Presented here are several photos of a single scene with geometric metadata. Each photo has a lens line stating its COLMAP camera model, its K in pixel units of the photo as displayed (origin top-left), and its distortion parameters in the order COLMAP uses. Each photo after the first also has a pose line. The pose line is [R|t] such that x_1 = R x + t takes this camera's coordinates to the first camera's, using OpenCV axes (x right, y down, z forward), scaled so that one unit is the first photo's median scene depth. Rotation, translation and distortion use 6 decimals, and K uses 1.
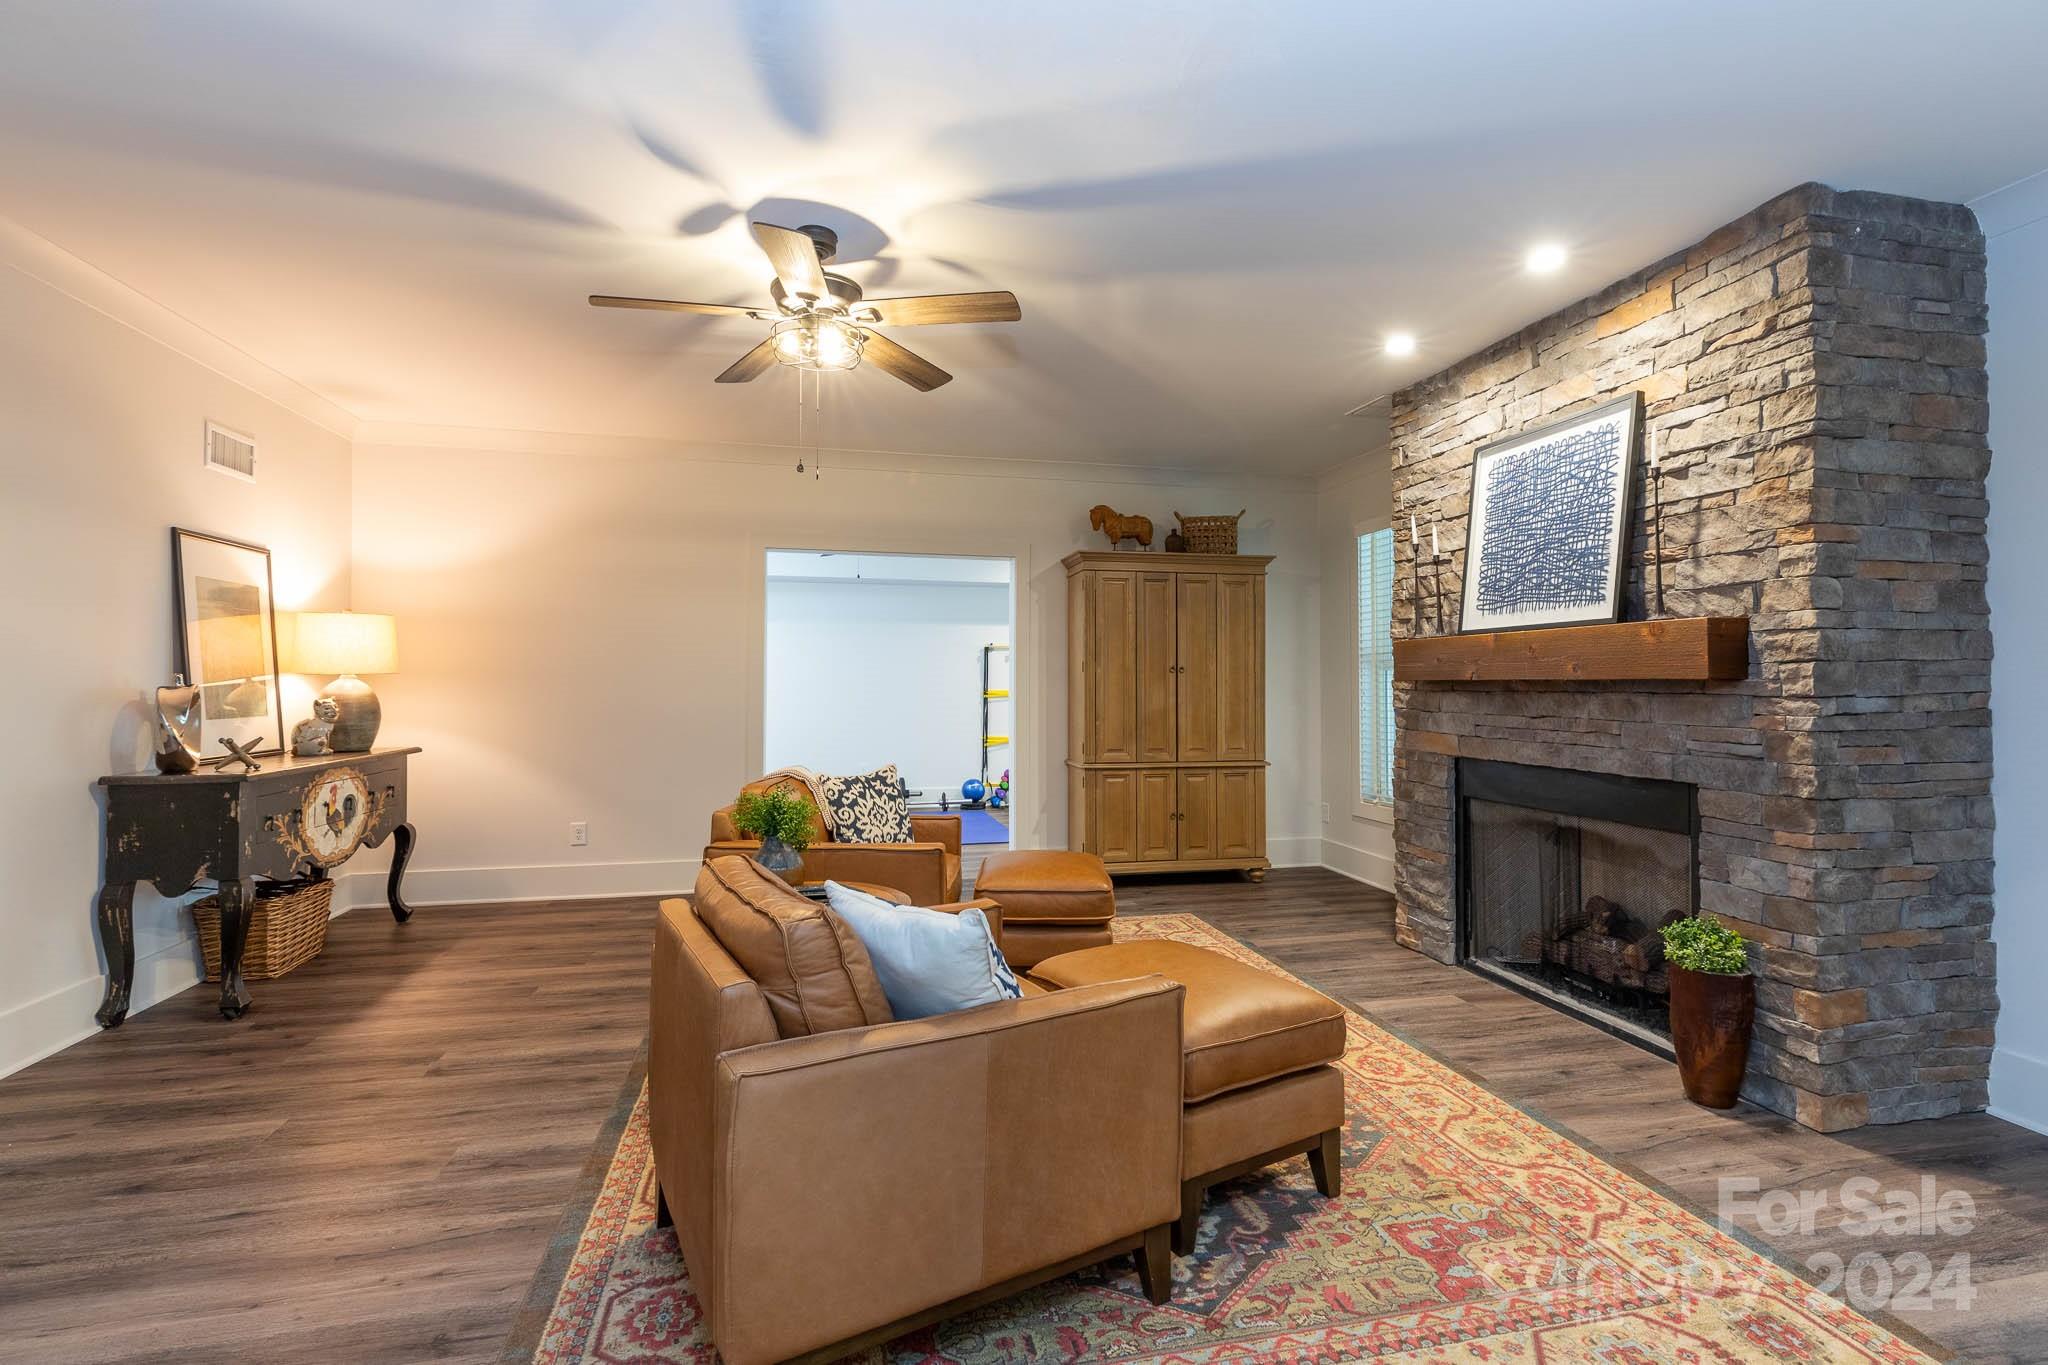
lens RADIAL K [[925.5, 0, 1024.6], [0, 925.5, 665.3], [0, 0, 1]] dist [0.002955, -0.000246]
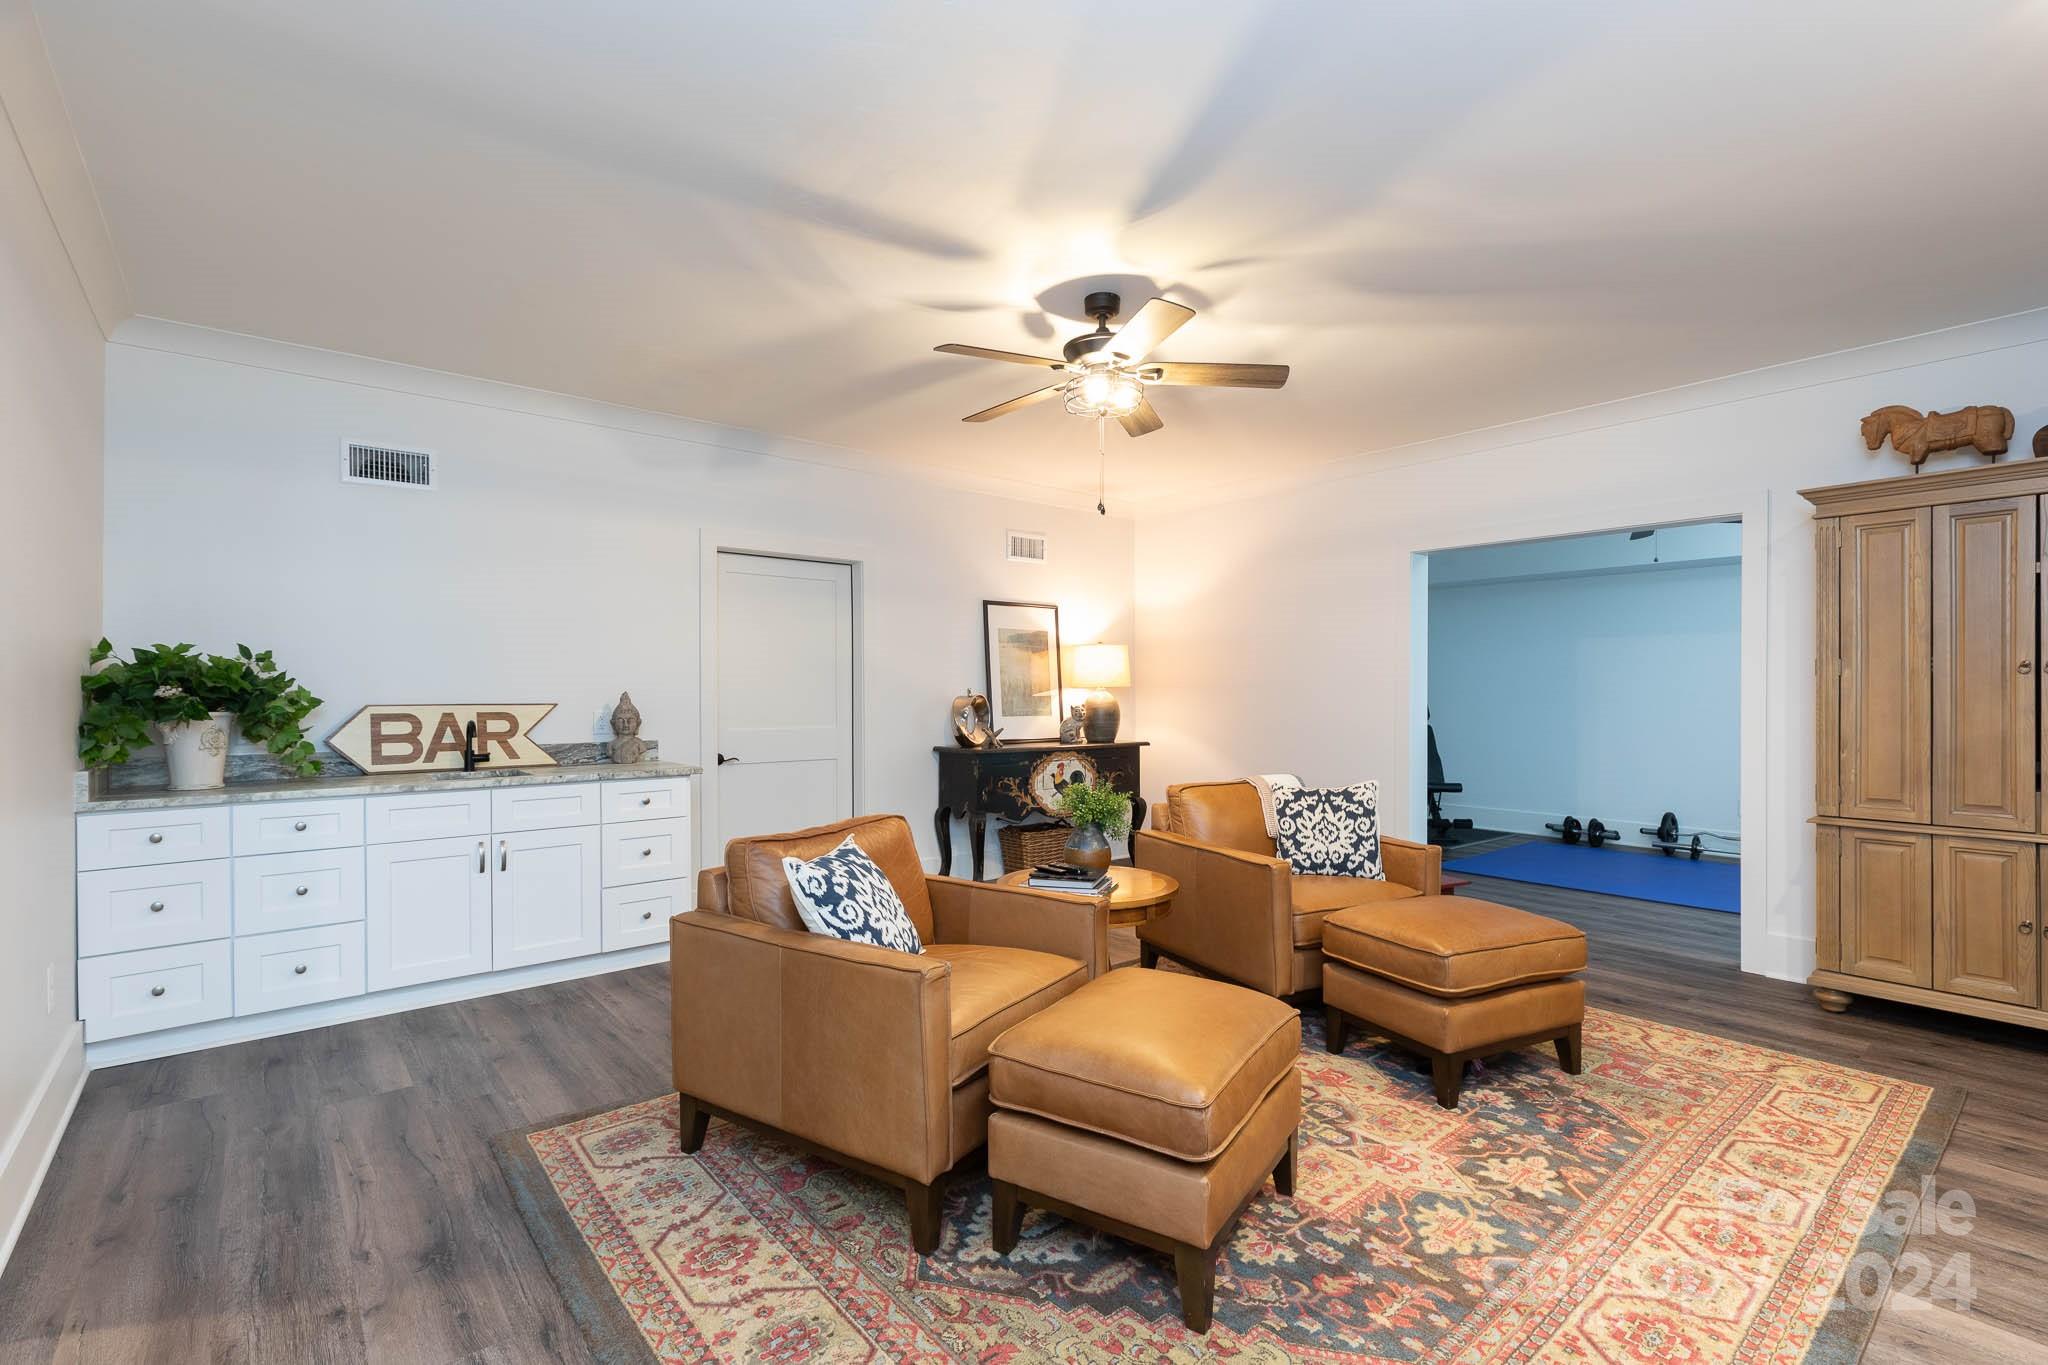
lens RADIAL K [[925.5, 0, 1024.3], [0, 925.5, 693.2], [0, 0, 1]] dist [0.002955, -0.000246]
pose [[0.451723, -0.002168, -0.892156, 0.569484], [0.018828, 0.999798, 0.007104, 0.006849], [0.891960, -0.020006, 0.451672, 0.297886]]
